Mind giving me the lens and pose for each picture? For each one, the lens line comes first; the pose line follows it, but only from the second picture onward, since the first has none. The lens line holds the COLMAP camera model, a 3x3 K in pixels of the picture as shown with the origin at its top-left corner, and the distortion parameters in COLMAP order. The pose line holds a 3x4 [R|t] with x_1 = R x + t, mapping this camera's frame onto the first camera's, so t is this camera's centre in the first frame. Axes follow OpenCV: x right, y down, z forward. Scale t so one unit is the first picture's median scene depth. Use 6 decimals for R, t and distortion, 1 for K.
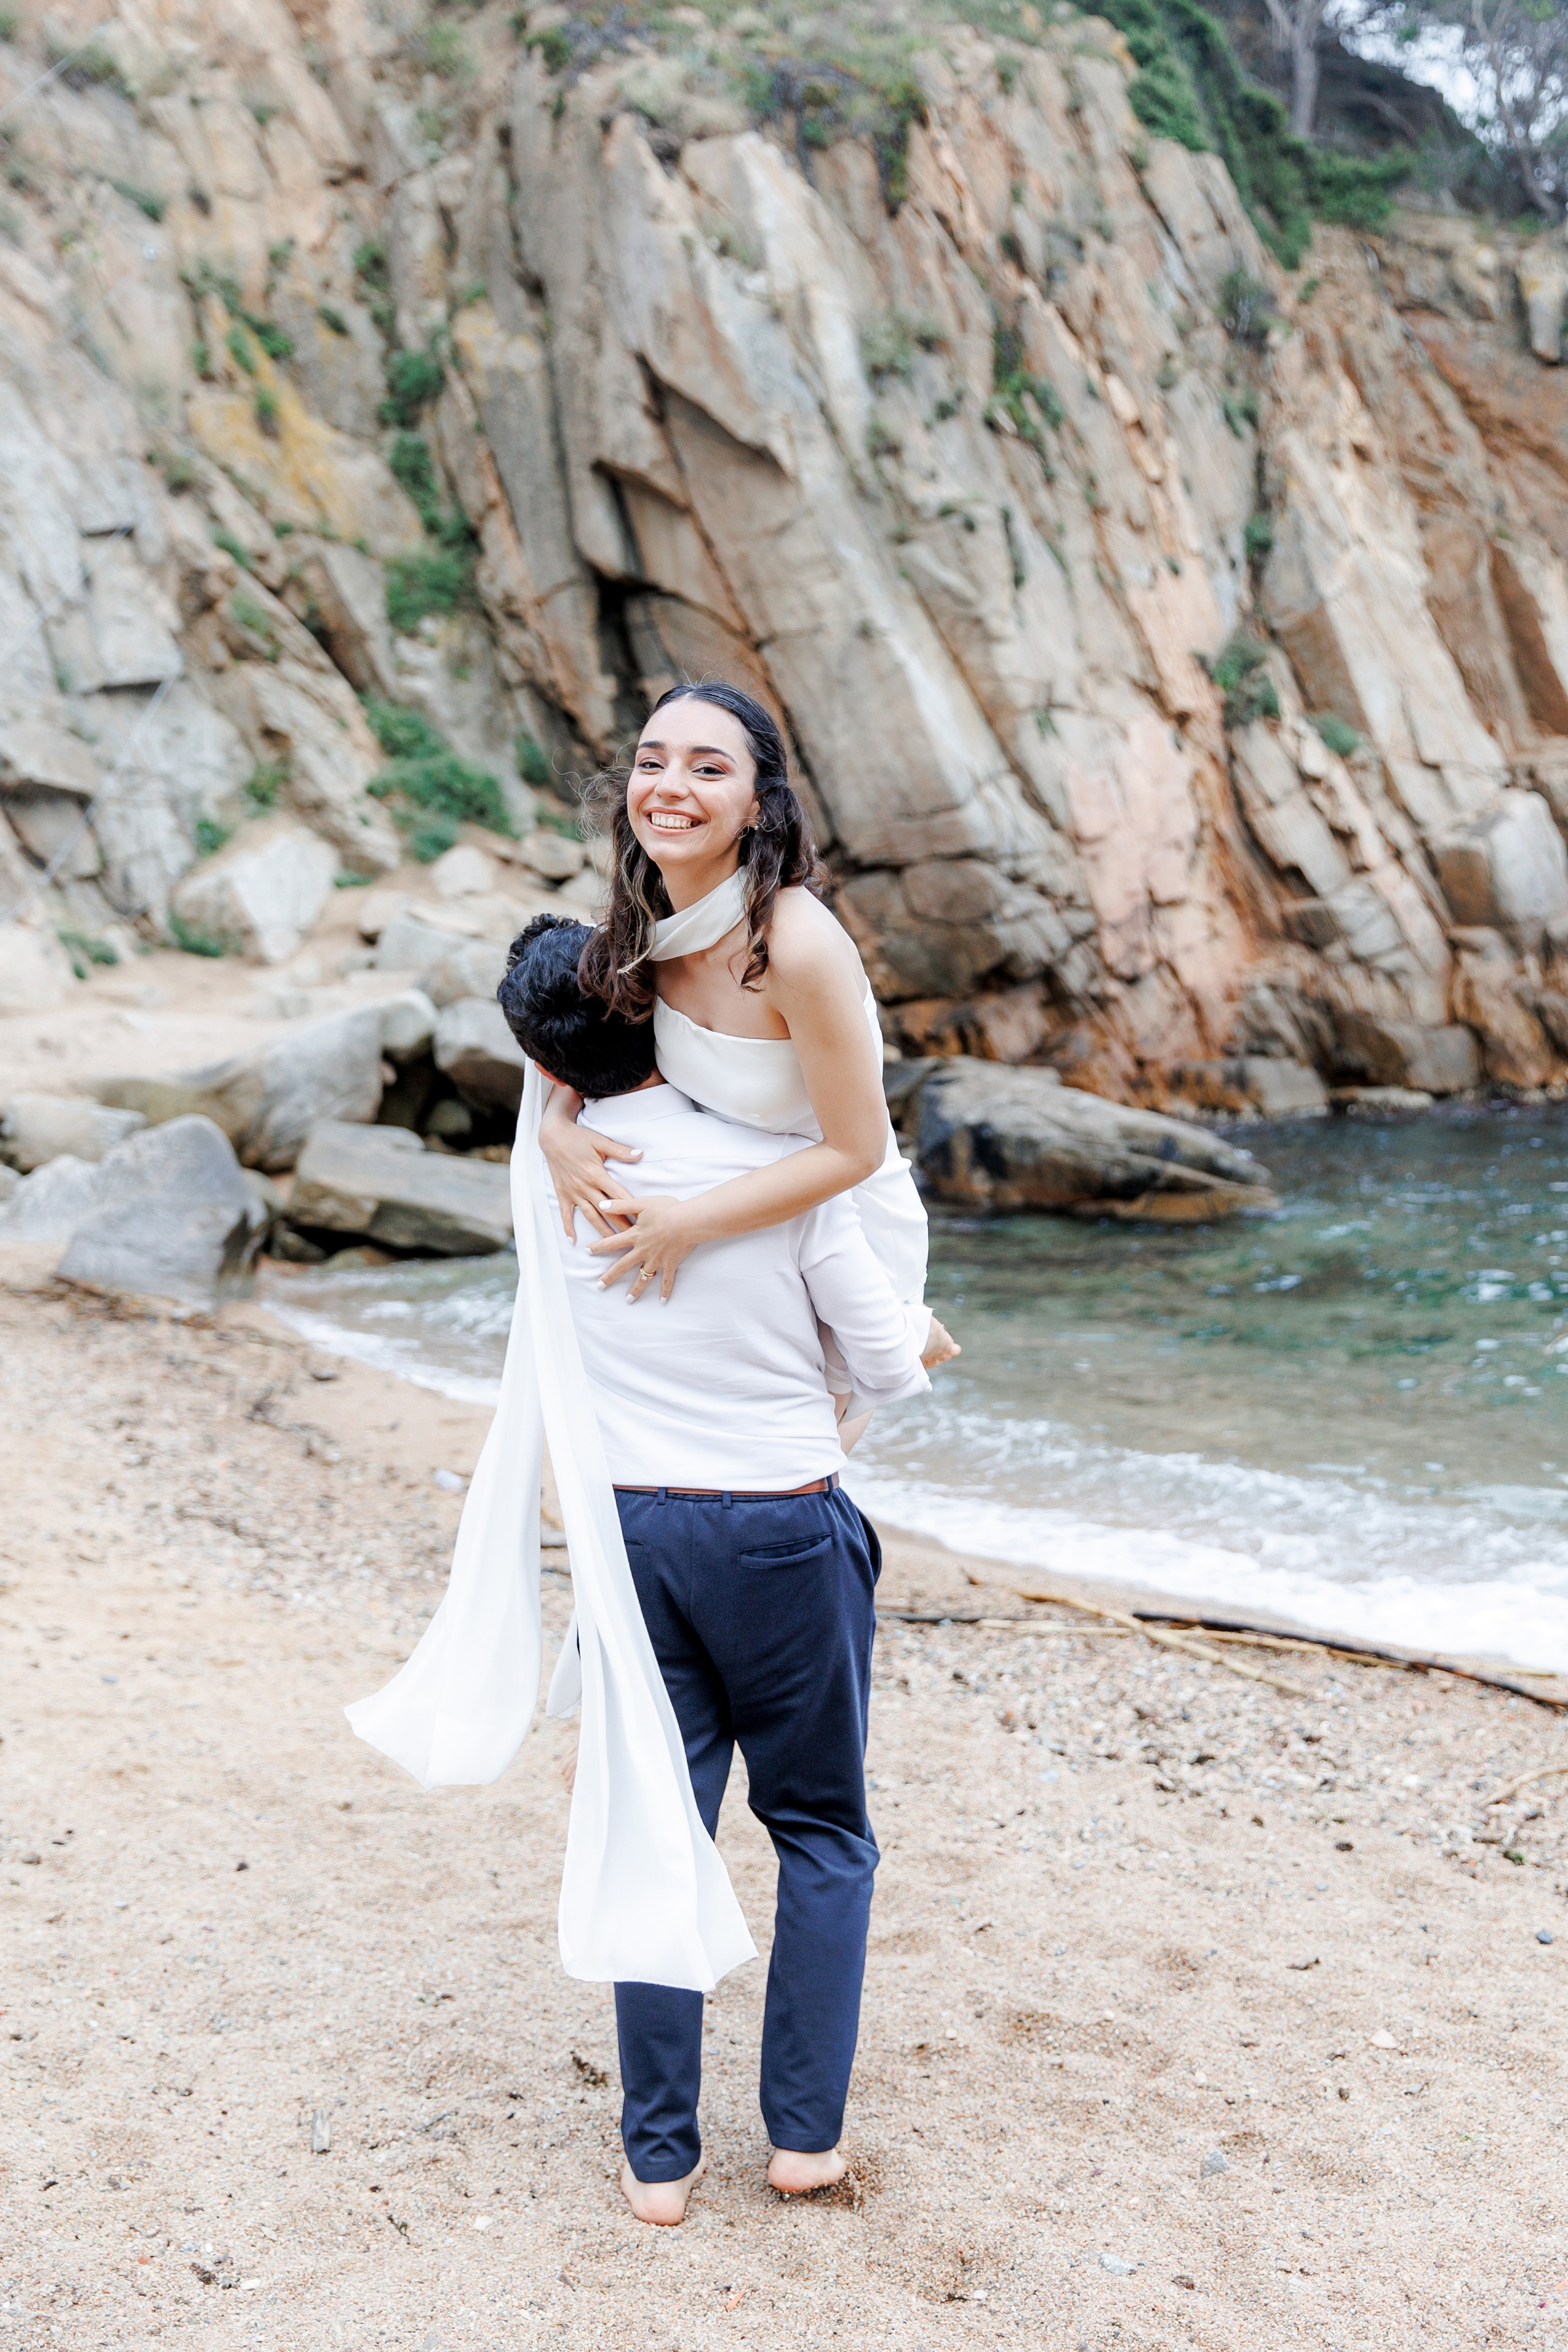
lens RADIAL K [[2900.1, 0, 784.0], [0, 2900.1, 1176.0], [0, 0, 1]] dist [-0.003739, -0.005744]
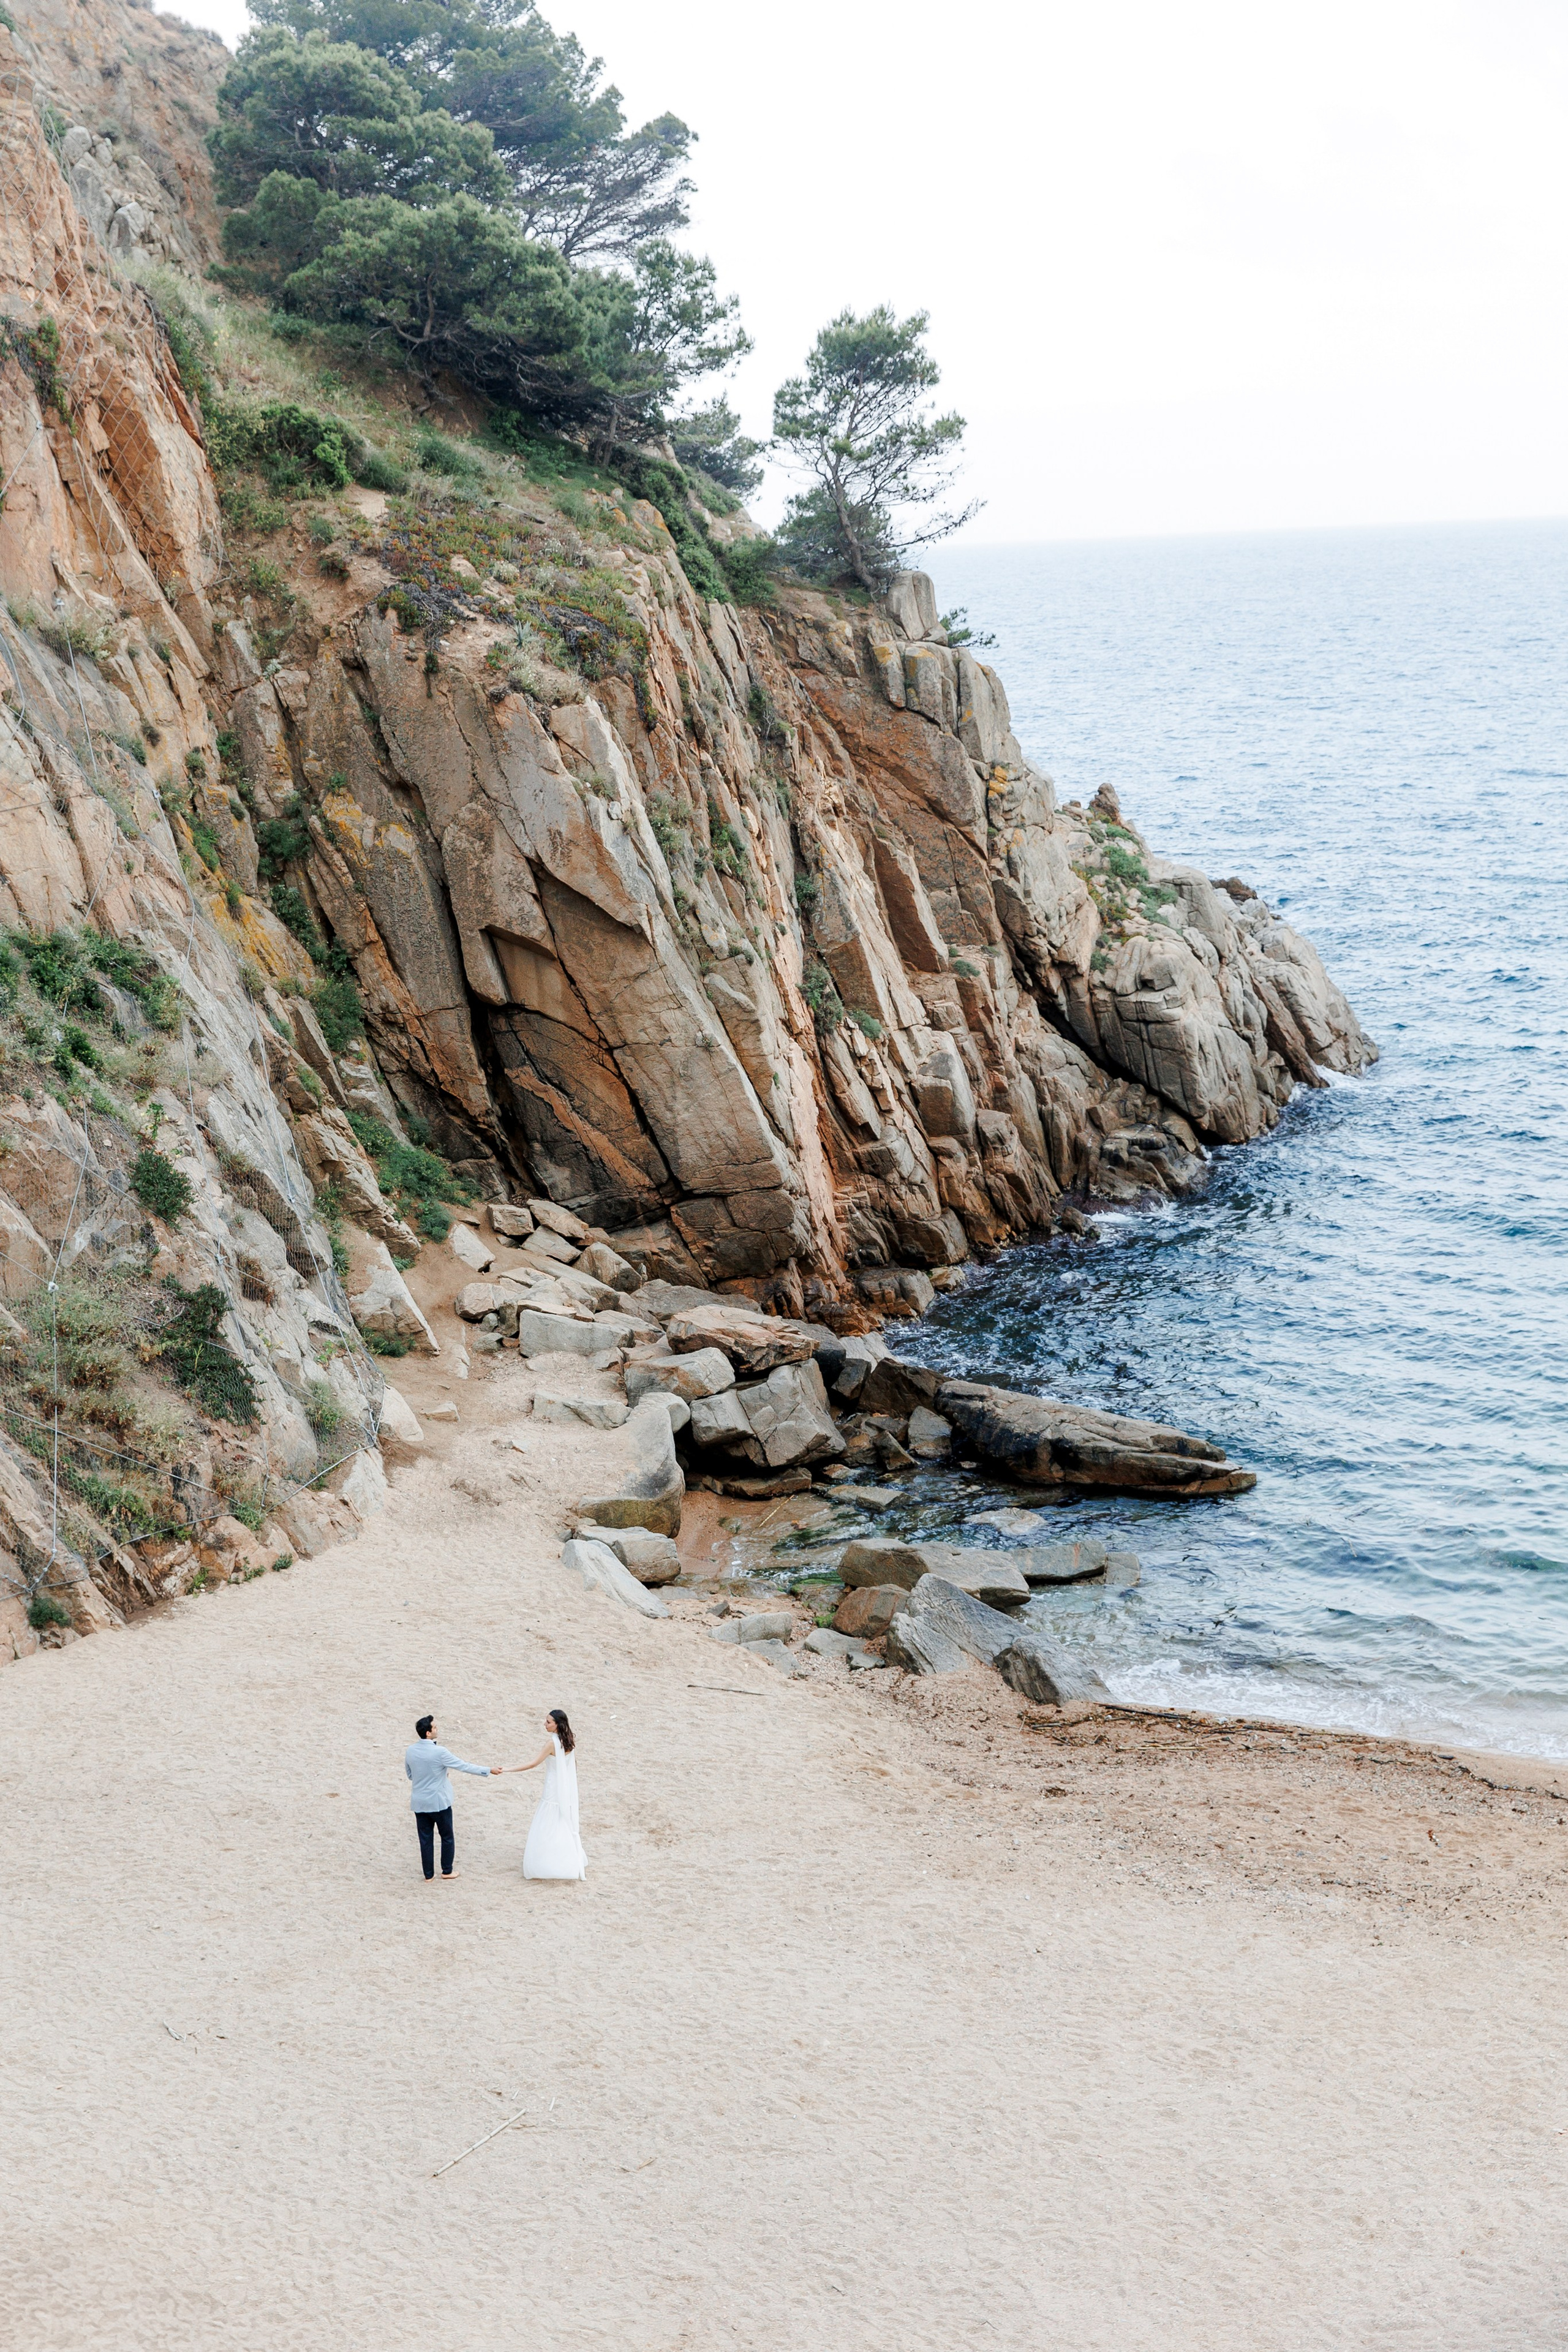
lens RADIAL K [[3360.8, 0, 784.0], [0, 3360.8, 1176.0], [0, 0, 1]] dist [0.016242, -0.003047]
pose [[0.842628, -0.136661, 0.520867, -0.768446], [0.079339, 0.988212, 0.130929, -0.315225], [-0.532620, -0.069000, 0.843537, -0.424487]]
